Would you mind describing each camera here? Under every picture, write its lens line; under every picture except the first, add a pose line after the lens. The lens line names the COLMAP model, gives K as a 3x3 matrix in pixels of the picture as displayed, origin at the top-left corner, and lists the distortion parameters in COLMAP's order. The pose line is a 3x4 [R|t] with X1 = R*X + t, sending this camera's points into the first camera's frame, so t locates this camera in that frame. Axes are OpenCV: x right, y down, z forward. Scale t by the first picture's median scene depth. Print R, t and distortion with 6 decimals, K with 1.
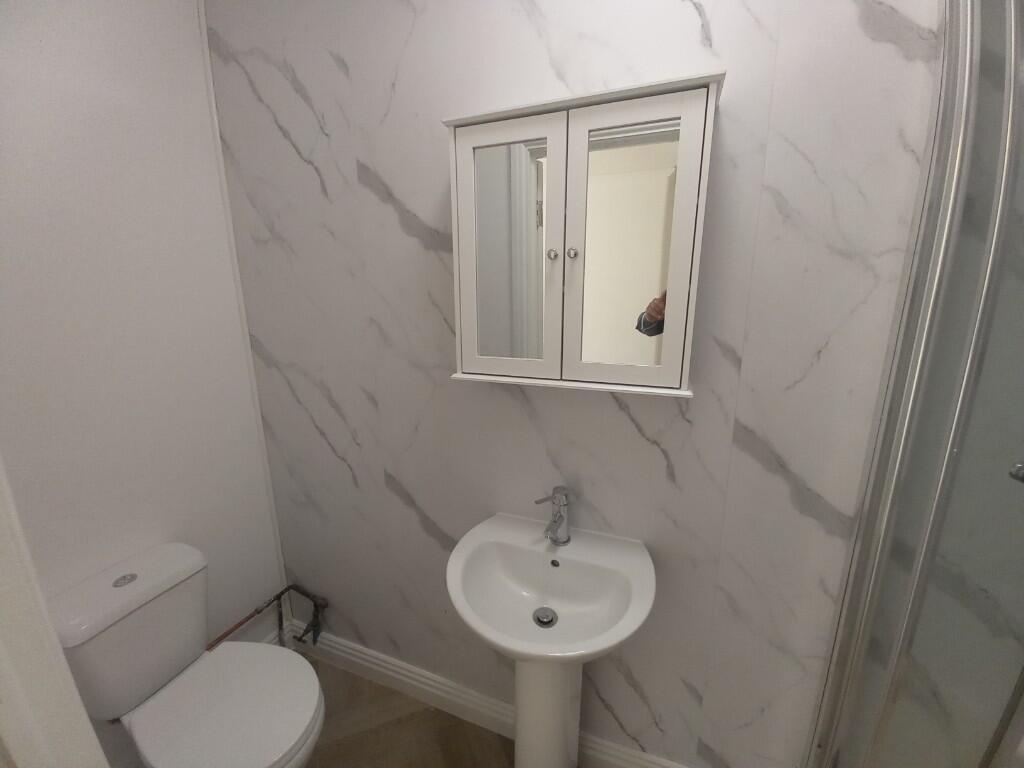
lens RADIAL K [[395.3, 0, 520.8], [0, 395.3, 383.5], [0, 0, 1]] dist [-0.002130, -0.006225]
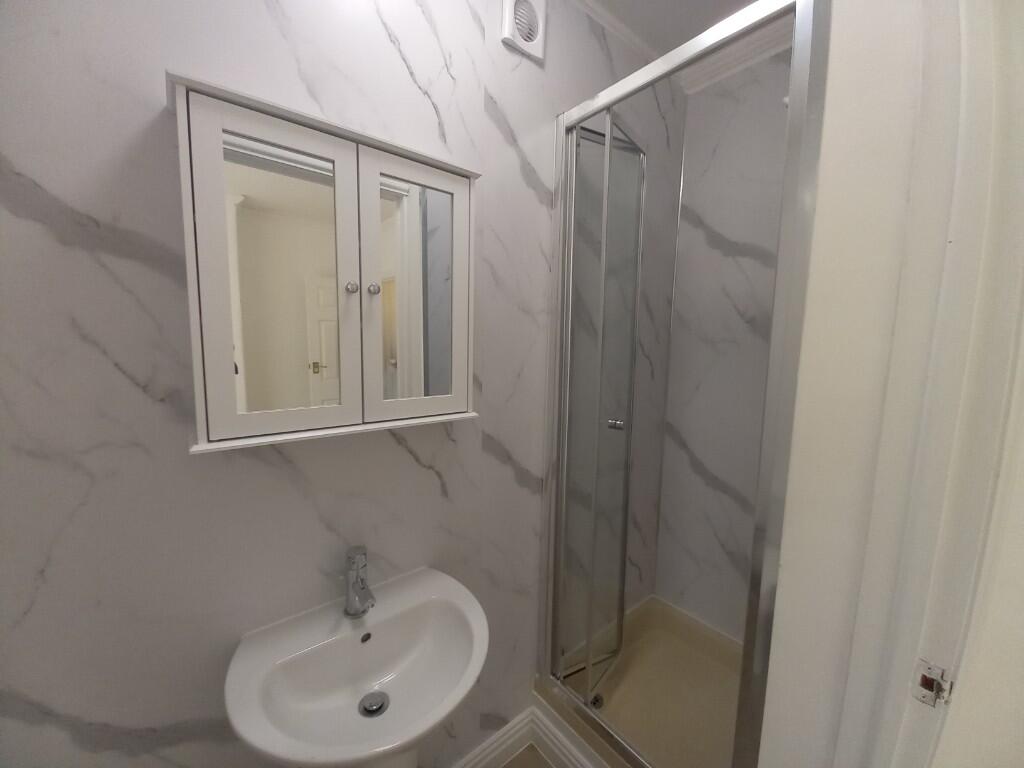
lens RADIAL K [[395.3, 0, 516.1], [0, 395.3, 382.9], [0, 0, 1]] dist [-0.002130, -0.006225]
pose [[0.503417, -0.082031, 0.860141, -0.461287], [0.164831, 0.986319, -0.002406, -0.038463], [-0.848176, 0.142990, 0.510051, 0.212277]]
